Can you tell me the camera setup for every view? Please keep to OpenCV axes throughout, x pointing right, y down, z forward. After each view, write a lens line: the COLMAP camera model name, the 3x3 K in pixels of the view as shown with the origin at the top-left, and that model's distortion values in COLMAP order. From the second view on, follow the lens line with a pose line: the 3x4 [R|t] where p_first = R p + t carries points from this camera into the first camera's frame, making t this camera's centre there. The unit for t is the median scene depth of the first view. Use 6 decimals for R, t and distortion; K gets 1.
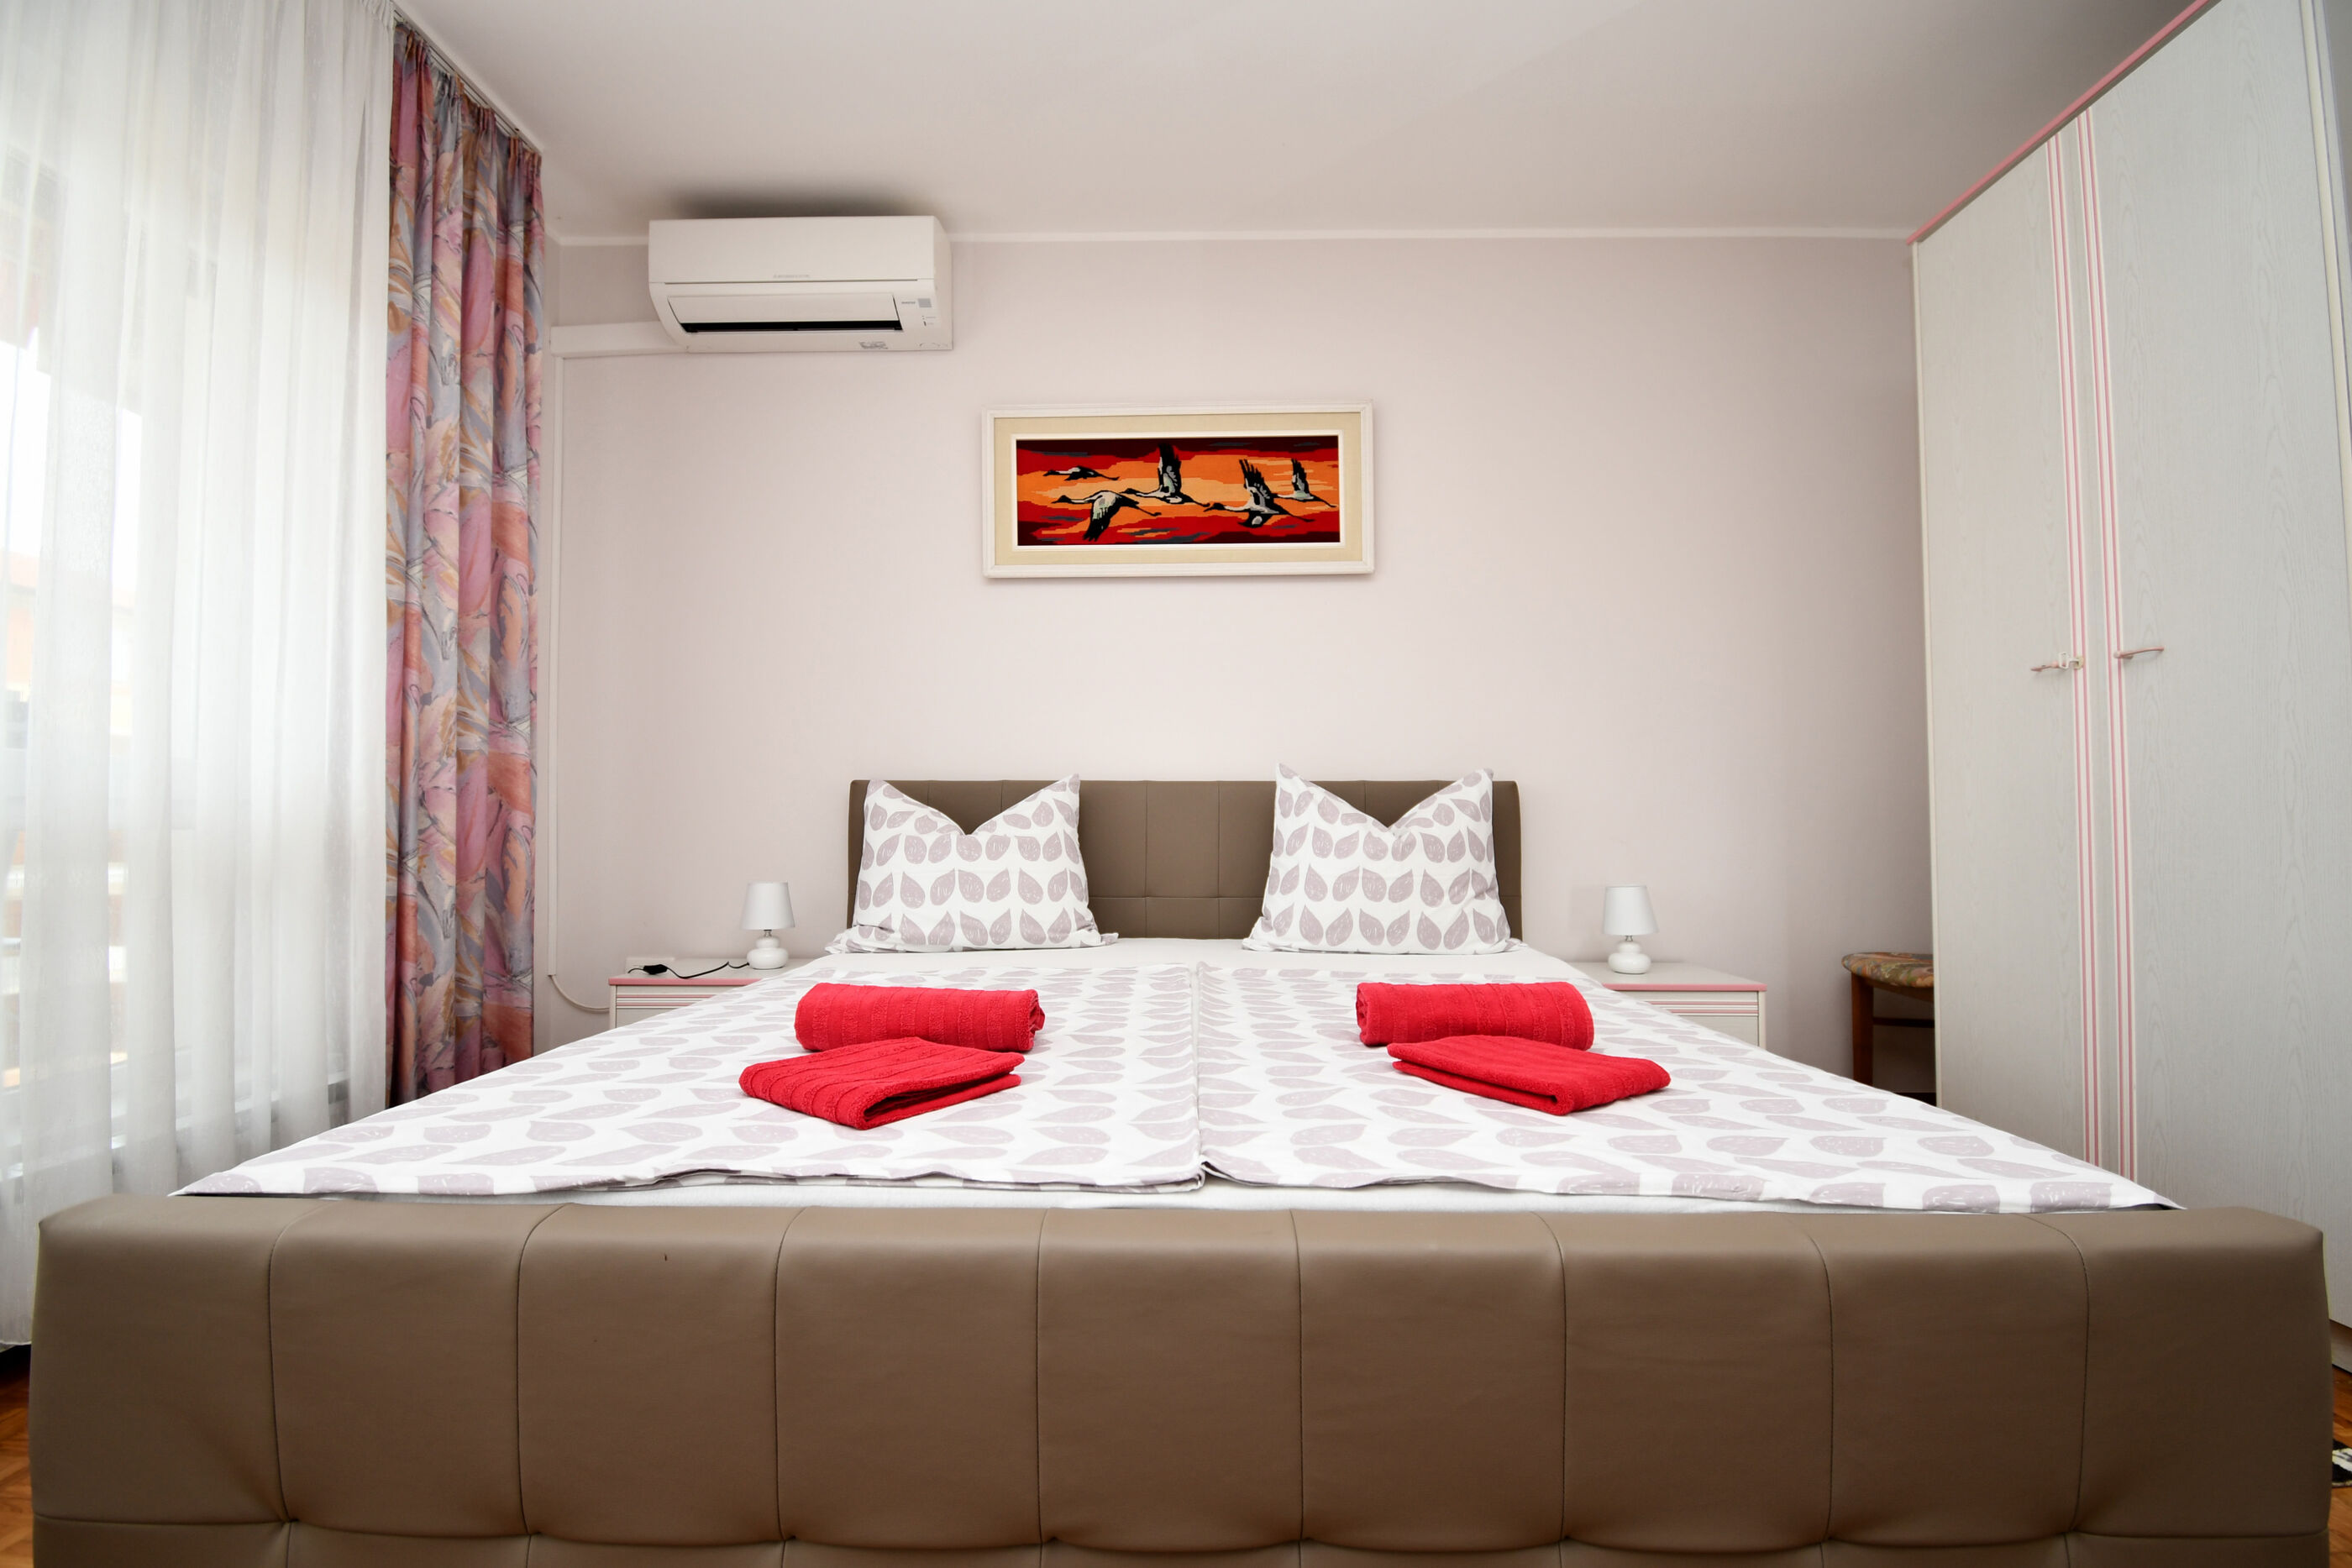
lens RADIAL K [[1031.3, 0, 1186.6], [0, 1031.3, 798.6], [0, 0, 1]] dist [0.007181, -0.018166]
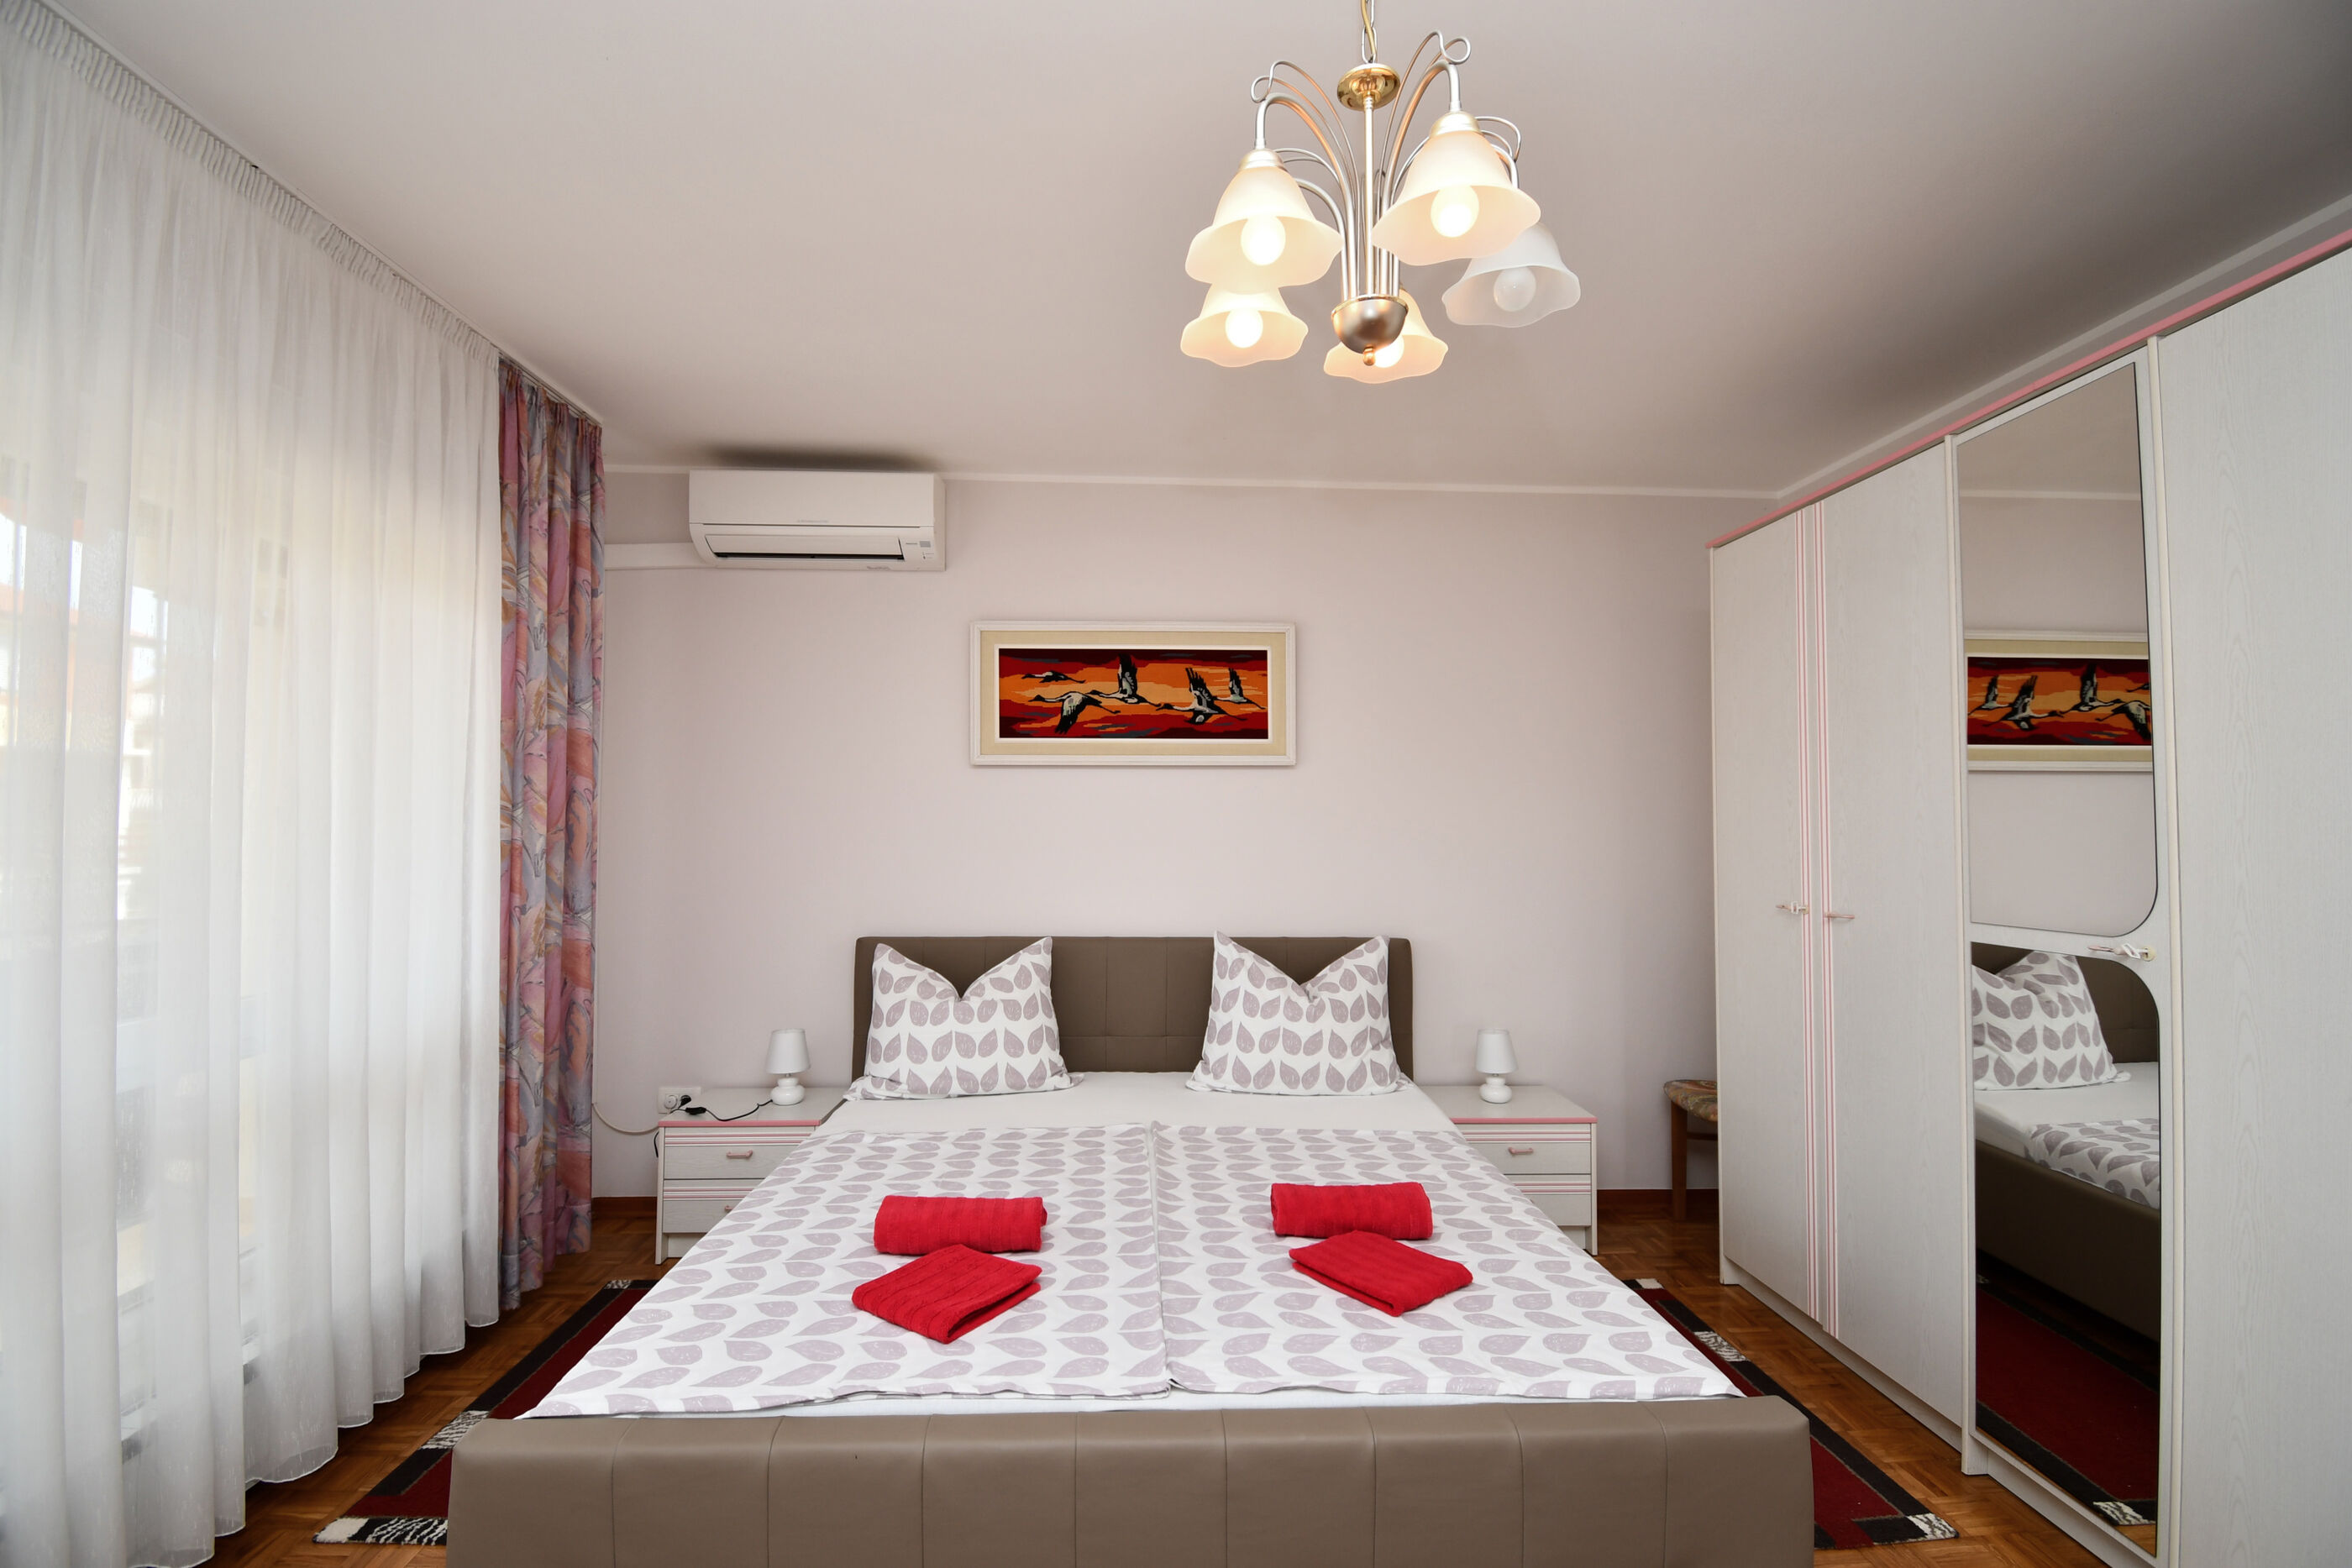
lens RADIAL K [[1031.3, 0, 1186.9], [0, 1031.3, 791.6], [0, 0, 1]] dist [0.007181, -0.018166]
pose [[0.998151, 0.007328, 0.060333, -0.022657], [-0.006972, 0.999957, -0.006118, -0.209897], [-0.060375, 0.005687, 0.998160, -0.239469]]
